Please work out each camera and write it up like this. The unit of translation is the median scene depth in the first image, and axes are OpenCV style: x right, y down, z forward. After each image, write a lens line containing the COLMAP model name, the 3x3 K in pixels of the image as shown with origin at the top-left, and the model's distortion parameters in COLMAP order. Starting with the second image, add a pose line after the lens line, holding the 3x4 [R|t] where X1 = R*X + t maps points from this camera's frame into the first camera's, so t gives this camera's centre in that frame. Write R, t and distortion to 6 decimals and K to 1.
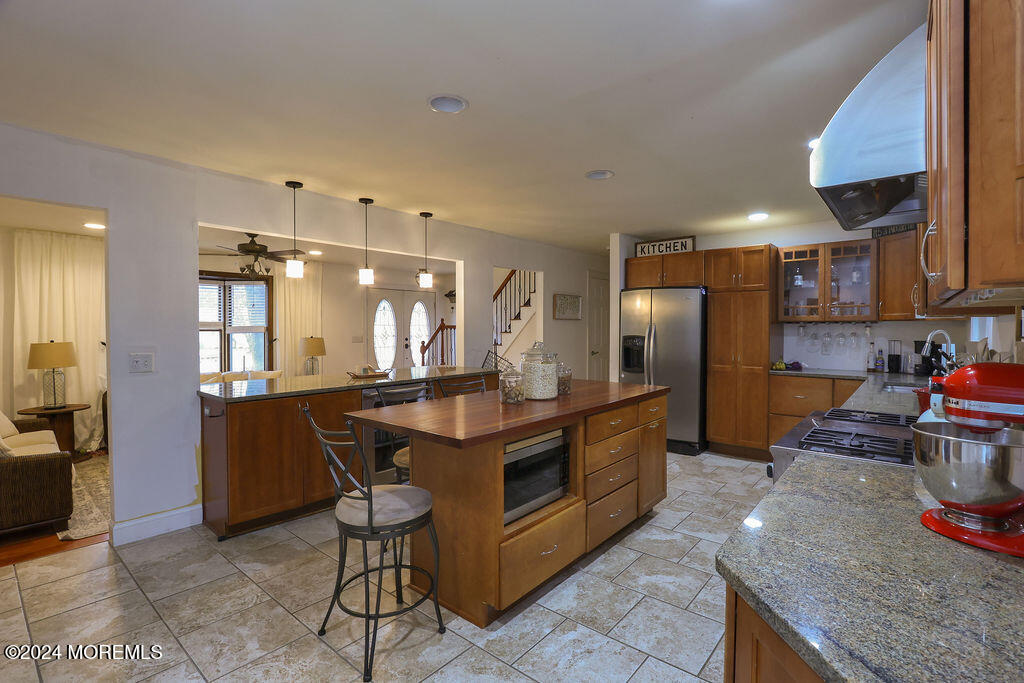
lens RADIAL K [[470.6, 0, 537.5], [0, 470.6, 324.7], [0, 0, 1]] dist [-0.018860, 0.000633]
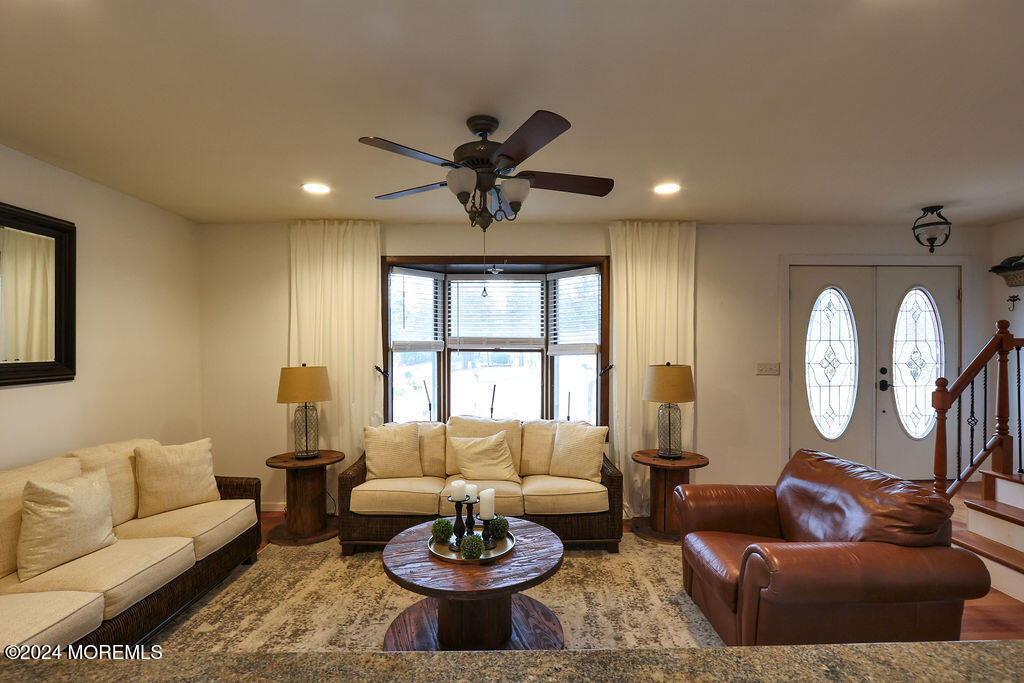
lens RADIAL K [[470.6, 0, 514.5], [0, 470.6, 348.8], [0, 0, 1]] dist [-0.018860, 0.000633]
pose [[0.624864, -0.000080, -0.780733, -0.275548], [0.005746, 0.999973, 0.004497, 0.009365], [0.780712, -0.007296, 0.624848, 0.800520]]
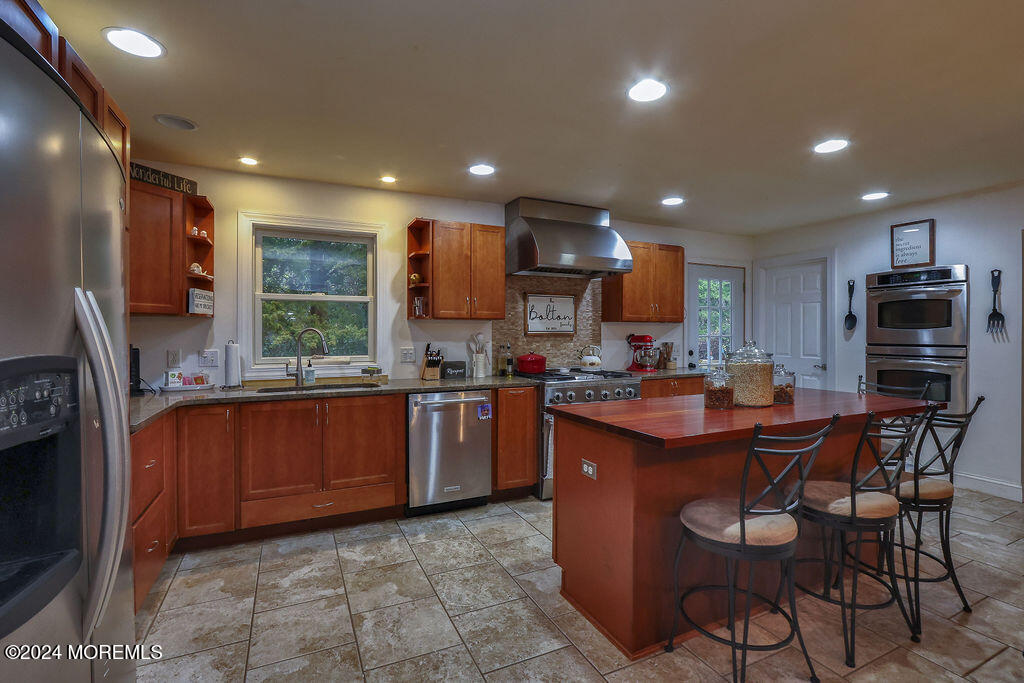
lens RADIAL K [[479.5, 0, 511.7], [0, 479.5, 331.5], [0, 0, 1]] dist [0.003944, 0.000262]
pose [[-0.891677, -0.000115, 0.452673, -0.000153], [-0.002624, 0.999984, -0.004915, 0.014414], [-0.452665, -0.005570, -0.891663, 1.137924]]
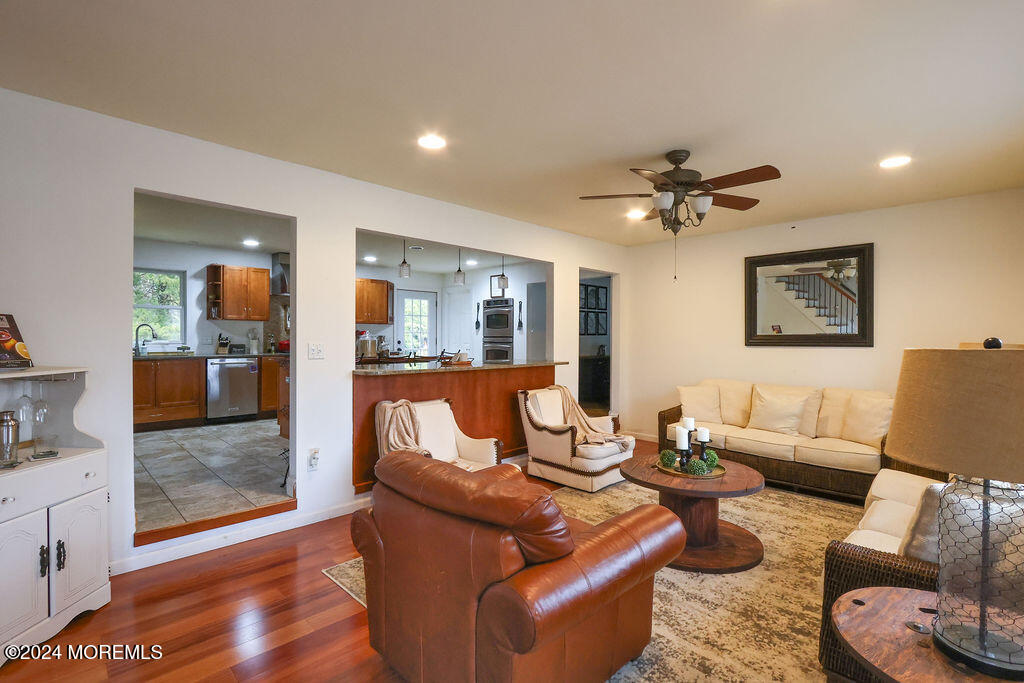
lens RADIAL K [[470.6, 0, 509.9], [0, 470.6, 336.1], [0, 0, 1]] dist [-0.018860, 0.000633]
pose [[-0.993010, -0.008204, 0.117745, -0.503530], [-0.008427, 0.999964, -0.001397, 0.032803], [-0.117729, -0.002380, -0.993043, 1.731703]]
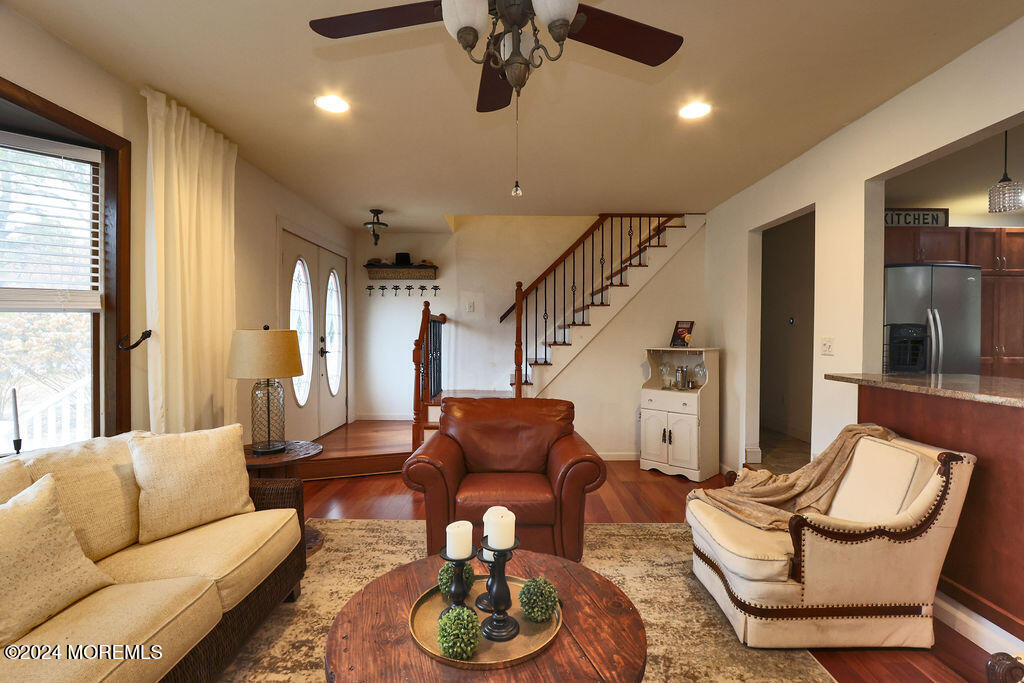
lens RADIAL K [[470.6, 0, 517.2], [0, 470.6, 343.8], [0, 0, 1]] dist [-0.018860, 0.000633]
pose [[0.776996, -0.009296, 0.629437, -0.835645], [-0.003711, 0.999806, 0.019348, 0.046647], [-0.629494, -0.017369, 0.776811, 0.838288]]
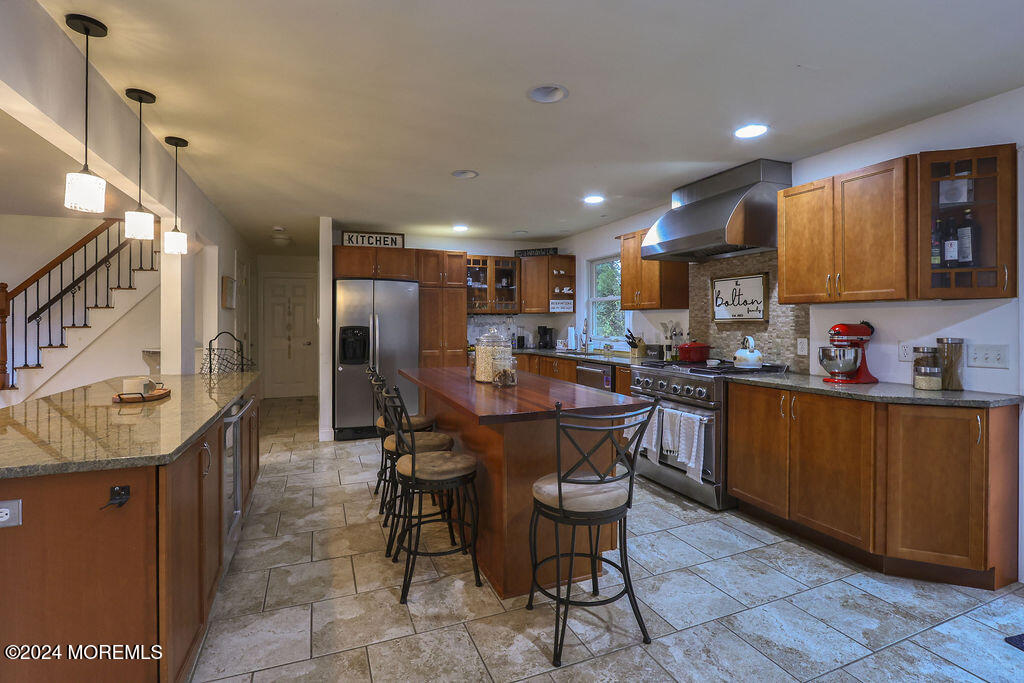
lens RADIAL K [[470.6, 0, 493.3], [0, 470.6, 315.4], [0, 0, 1]] dist [-0.018860, 0.000633]
pose [[0.499013, 0.007072, 0.866566, -0.515572], [0.001417, 0.999959, -0.008977, 0.010459], [-0.866593, 0.005708, 0.498982, 0.274437]]
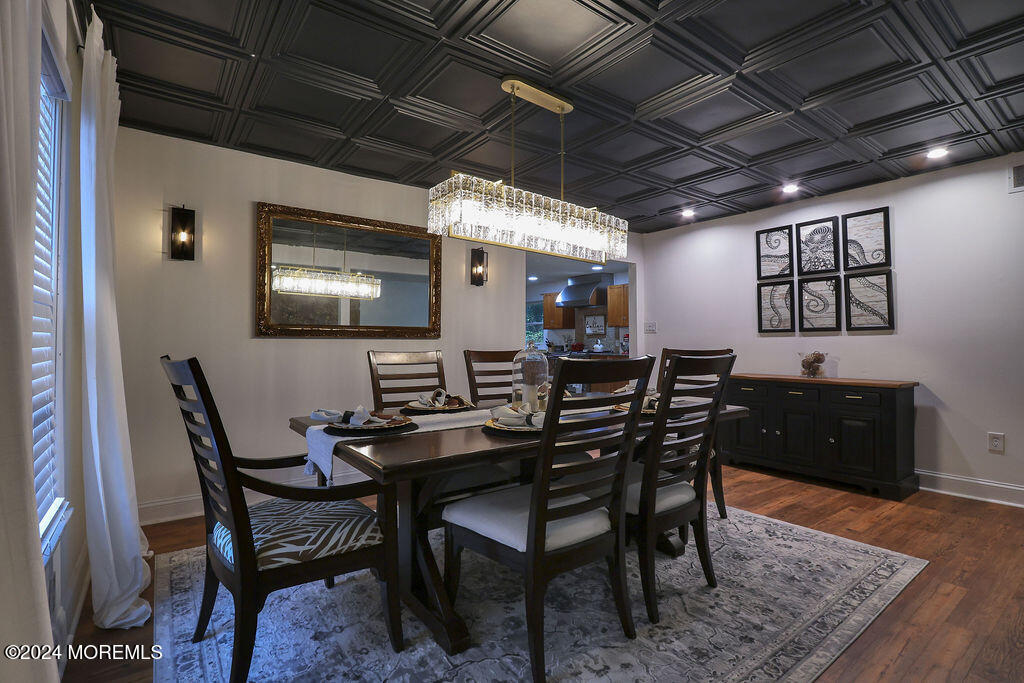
lens RADIAL K [[470.6, 0, 506.3], [0, 470.6, 335.6], [0, 0, 1]] dist [-0.018860, 0.000633]
pose [[0.260505, 0.009297, 0.965428, -1.552245], [0.001471, 0.999949, -0.010026, 0.038228], [-0.965471, 0.004032, 0.260478, 0.164059]]
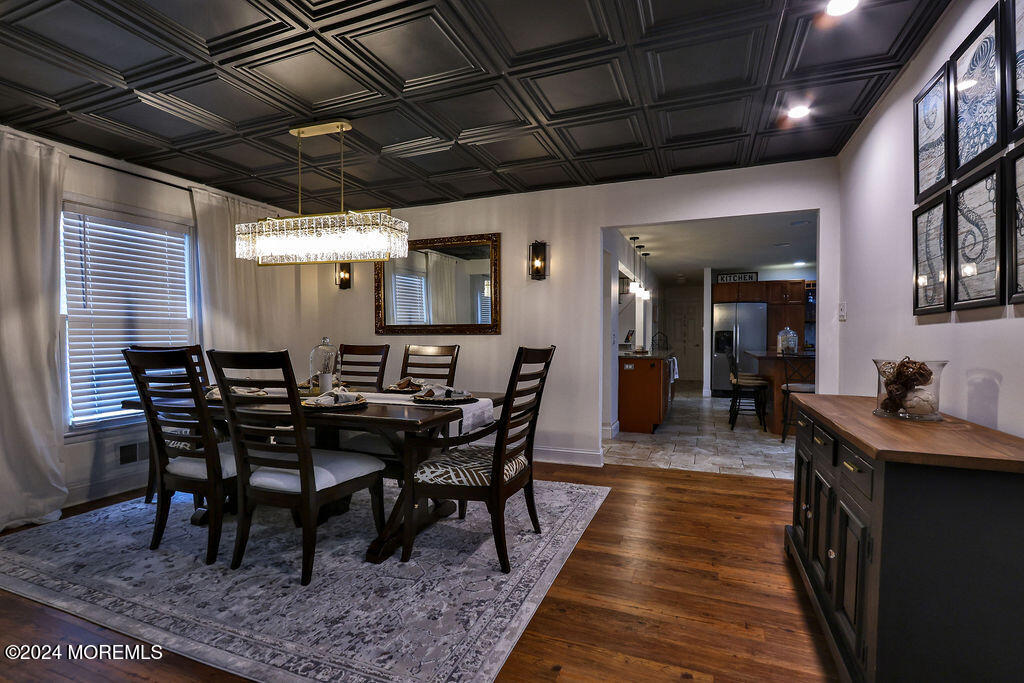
lens RADIAL K [[470.6, 0, 522.7], [0, 470.6, 352.9], [0, 0, 1]] dist [-0.018860, 0.000633]
pose [[0.950150, -0.019081, 0.311209, -1.026481], [0.009423, 0.999427, 0.032508, 0.041995], [-0.311651, -0.027955, 0.949785, -0.367222]]
